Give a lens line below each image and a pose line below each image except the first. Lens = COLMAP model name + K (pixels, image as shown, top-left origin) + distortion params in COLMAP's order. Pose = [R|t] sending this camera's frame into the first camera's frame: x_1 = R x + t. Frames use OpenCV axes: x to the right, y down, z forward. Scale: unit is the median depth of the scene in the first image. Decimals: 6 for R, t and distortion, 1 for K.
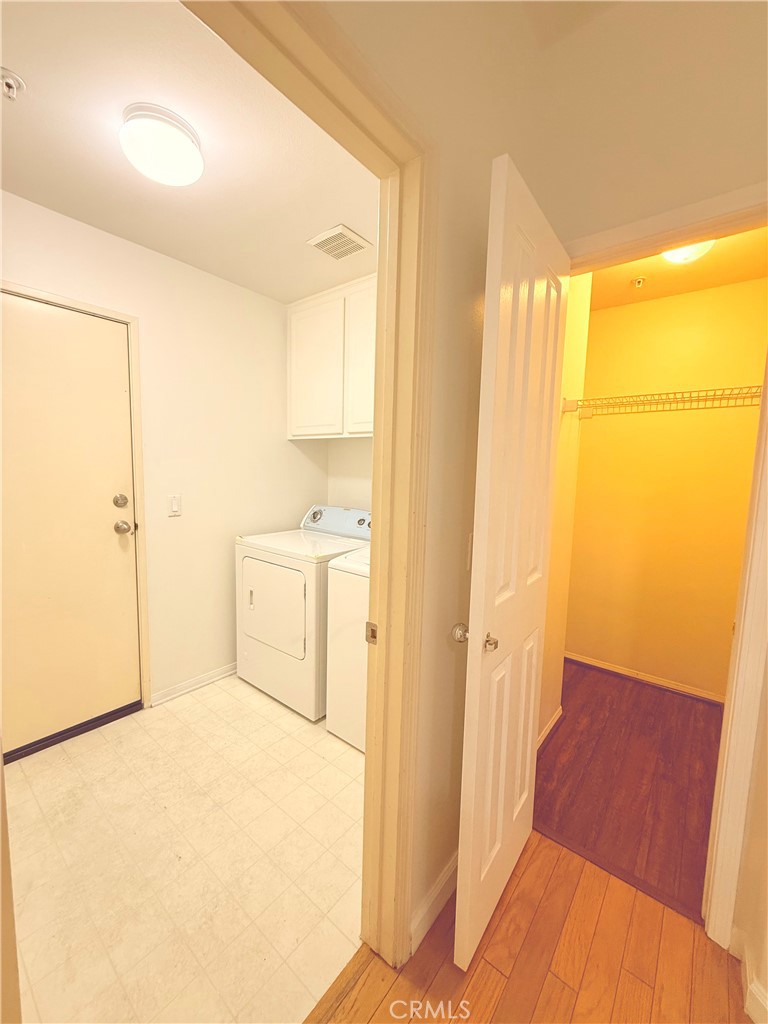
lens RADIAL K [[406.6, 0, 386.8], [0, 406.6, 510.8], [0, 0, 1]] dist [-0.002494, 0.000162]
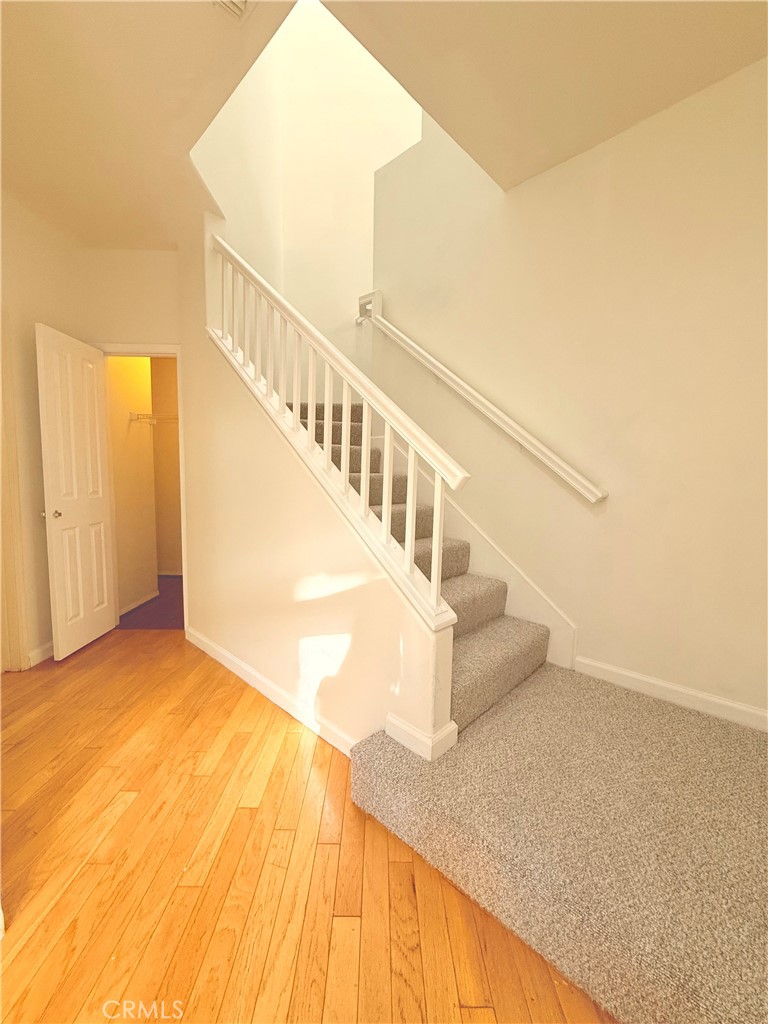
lens RADIAL K [[406.6, 0, 383.1], [0, 406.6, 512.2], [0, 0, 1]] dist [-0.002494, 0.000162]
pose [[0.769265, -0.070235, 0.635058, 0.088666], [0.073608, 0.997064, 0.021107, 0.171621], [-0.634676, 0.030509, 0.772176, -0.886457]]
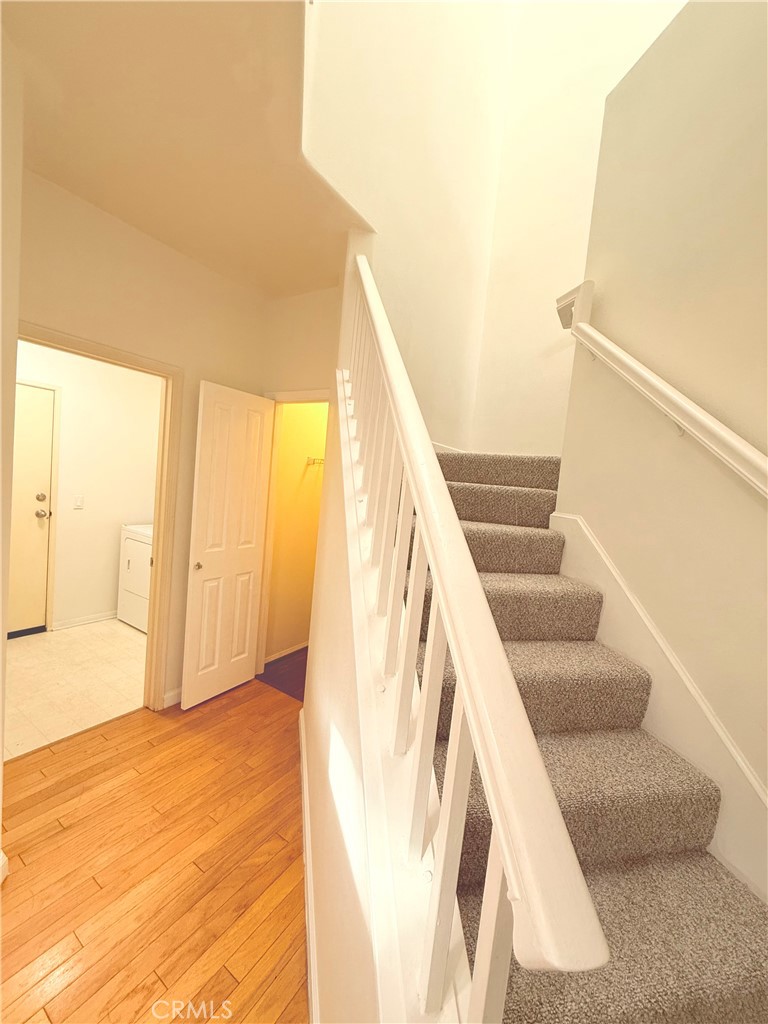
lens RADIAL K [[406.6, 0, 384.9], [0, 406.6, 511.3], [0, 0, 1]] dist [-0.002494, 0.000162]
pose [[0.991788, 0.058055, 0.113958, 0.448480], [-0.054884, 0.998018, -0.030772, 0.004637], [-0.115519, 0.024265, 0.993009, -0.655651]]
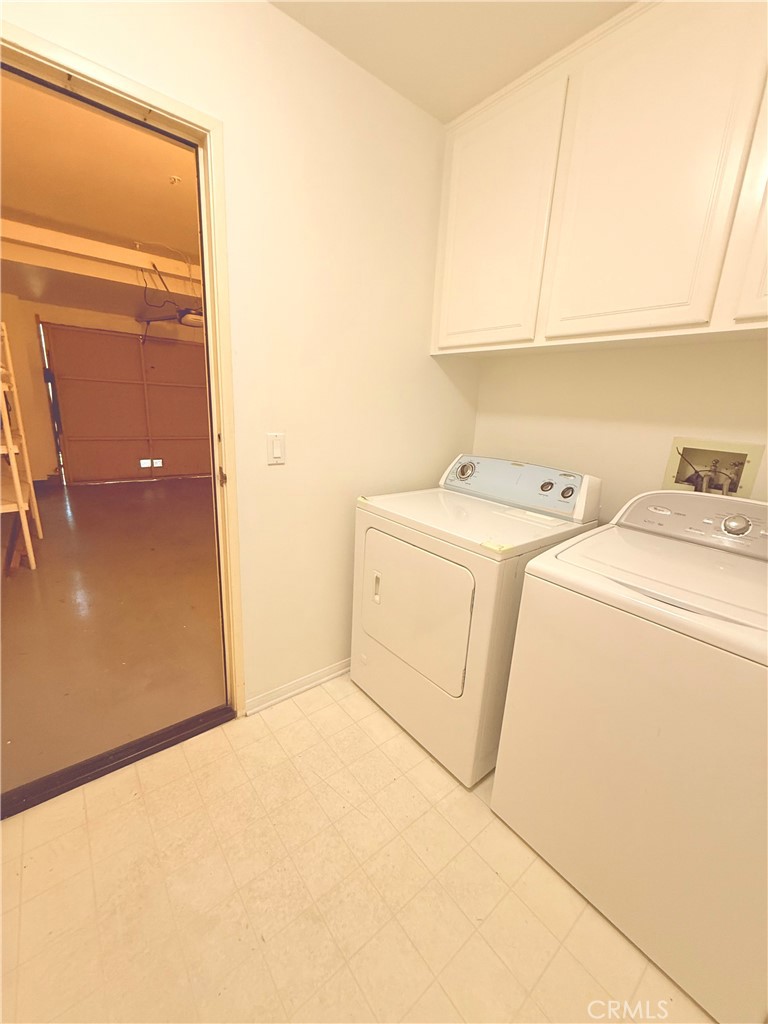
lens RADIAL K [[406.6, 0, 387.3], [0, 406.6, 511.5], [0, 0, 1]] dist [-0.002494, 0.000162]
pose [[0.977846, 0.075546, -0.195219, -0.190443], [-0.047137, 0.988121, 0.146272, -0.016219], [0.203951, -0.133830, 0.969791, 0.346512]]
